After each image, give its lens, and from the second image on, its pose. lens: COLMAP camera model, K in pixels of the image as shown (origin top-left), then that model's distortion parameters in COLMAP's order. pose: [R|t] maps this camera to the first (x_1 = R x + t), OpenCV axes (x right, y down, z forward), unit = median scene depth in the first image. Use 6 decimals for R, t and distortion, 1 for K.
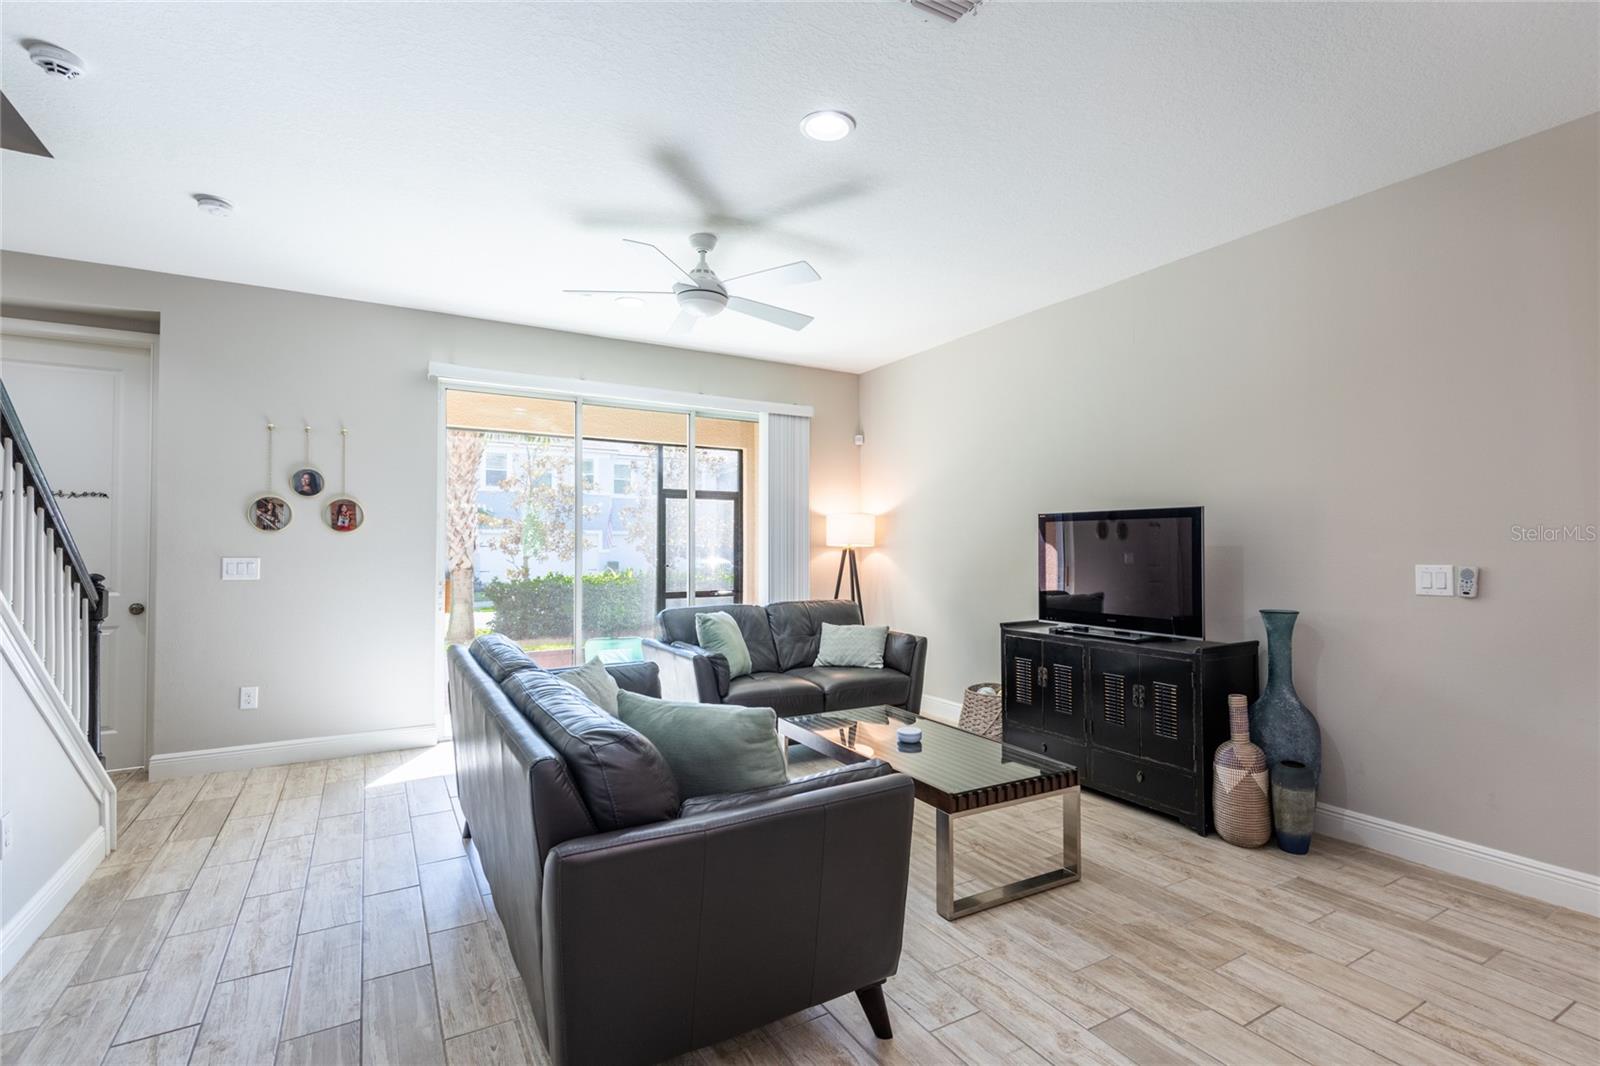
lens RADIAL K [[772.9, 0, 823.8], [0, 772.9, 536.0], [0, 0, 1]] dist [0.009658, -0.000363]
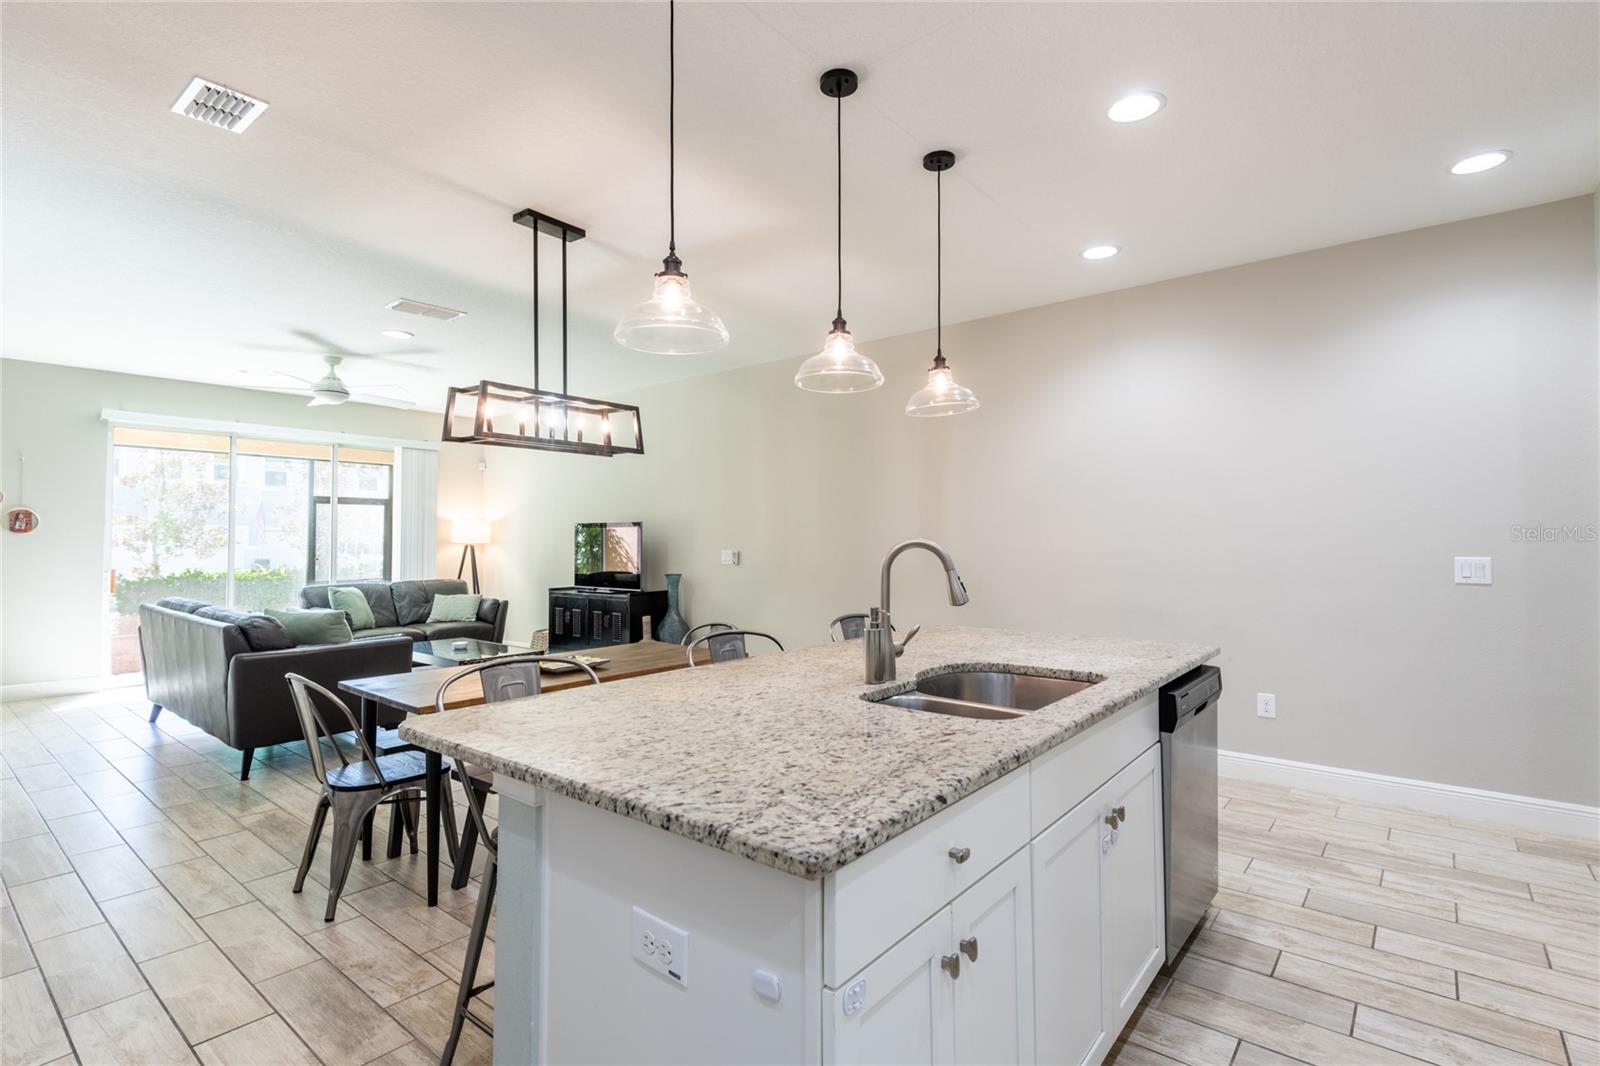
lens RADIAL K [[755.9, 0, 799.0], [0, 755.9, 523.2], [0, 0, 1]] dist [0.041478, -0.032732]
pose [[0.940041, 0.002091, 0.341056, 0.166623], [0.000862, 0.999963, -0.008506, -0.011554], [-0.341061, 0.008290, 0.940005, -0.655837]]
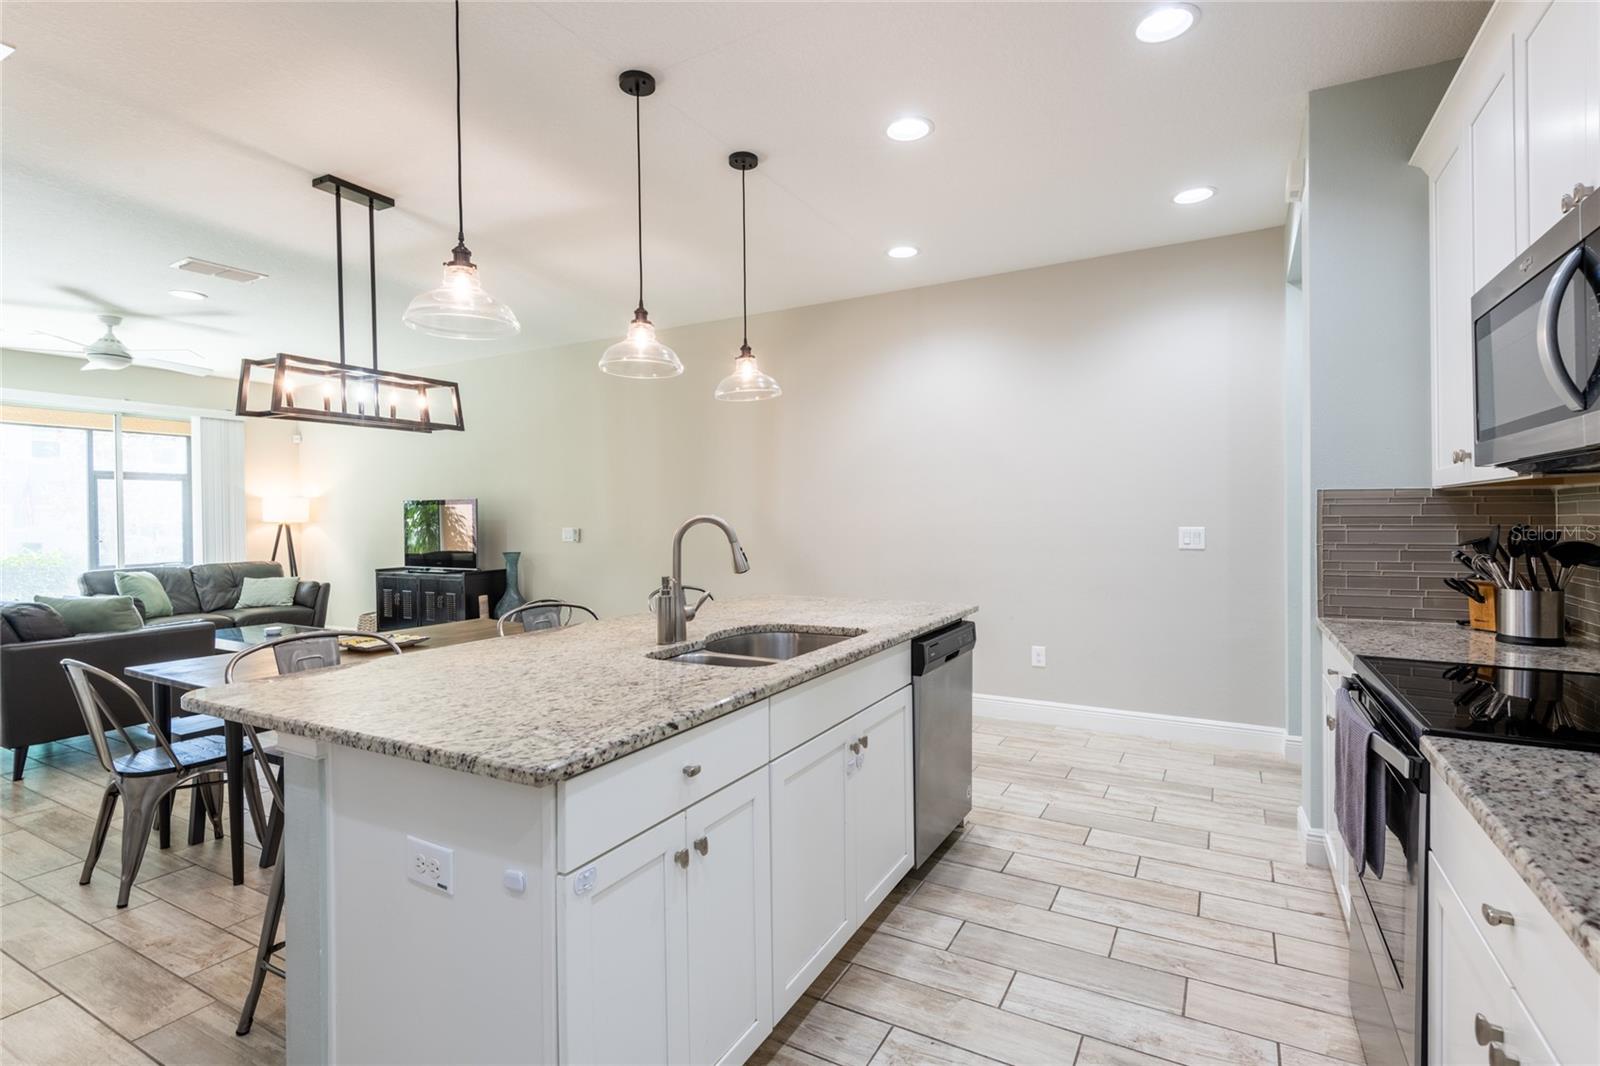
lens RADIAL K [[766.9, 0, 798.2], [0, 766.9, 528.8], [0, 0, 1]] dist [0.027134, -0.019231]
pose [[0.868864, -0.019798, 0.494654, 0.187115], [0.005413, 0.999520, 0.030497, -0.011583], [-0.495021, -0.023820, 0.868555, -0.723691]]
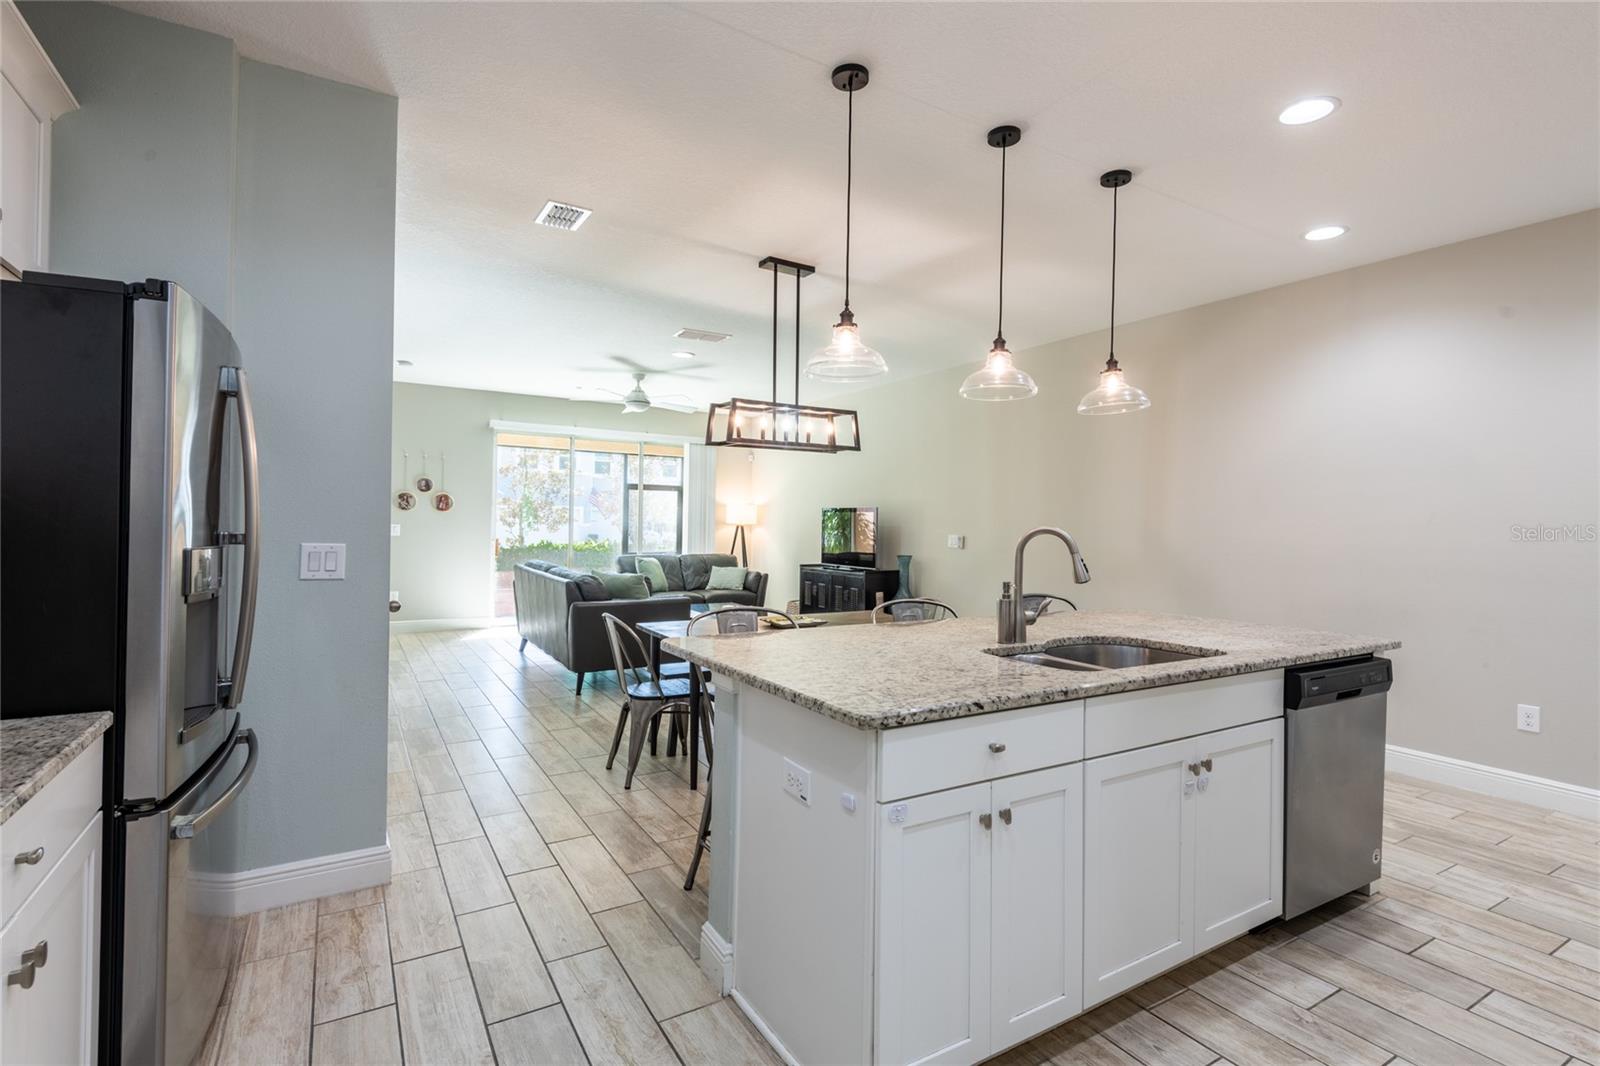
lens RADIAL K [[755.9, 0, 799.0], [0, 755.9, 523.2], [0, 0, 1]] dist [0.041478, -0.032732]
pose [[0.999926, 0.012007, 0.001955, 0.206582], [-0.012034, 0.999828, 0.014090, -0.013679], [-0.001786, -0.014112, 0.999899, -0.788752]]
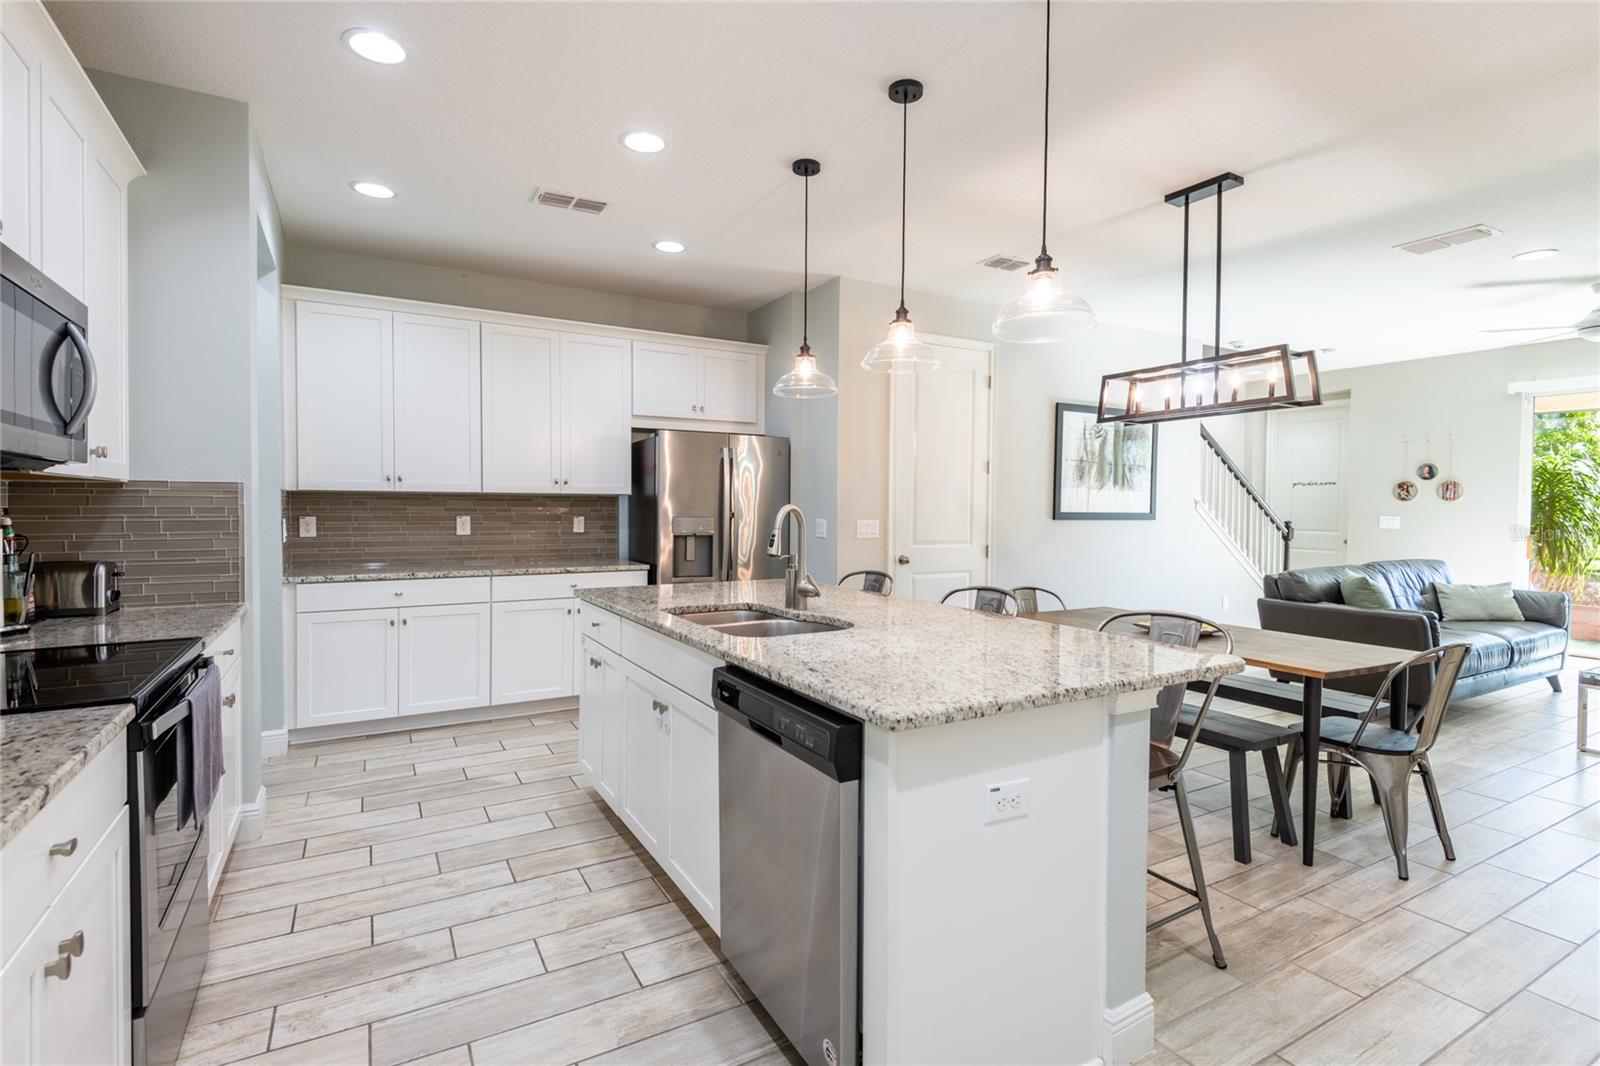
lens RADIAL K [[707.1, 0, 790.7], [0, 707.1, 527.3], [0, 0, 1]] dist [0.002352, -0.008451]
pose [[-0.057824, 0.029204, -0.997900, 0.881034], [0.007571, 0.999556, 0.028814, -0.003610], [0.998298, -0.005889, -0.058020, -0.259407]]
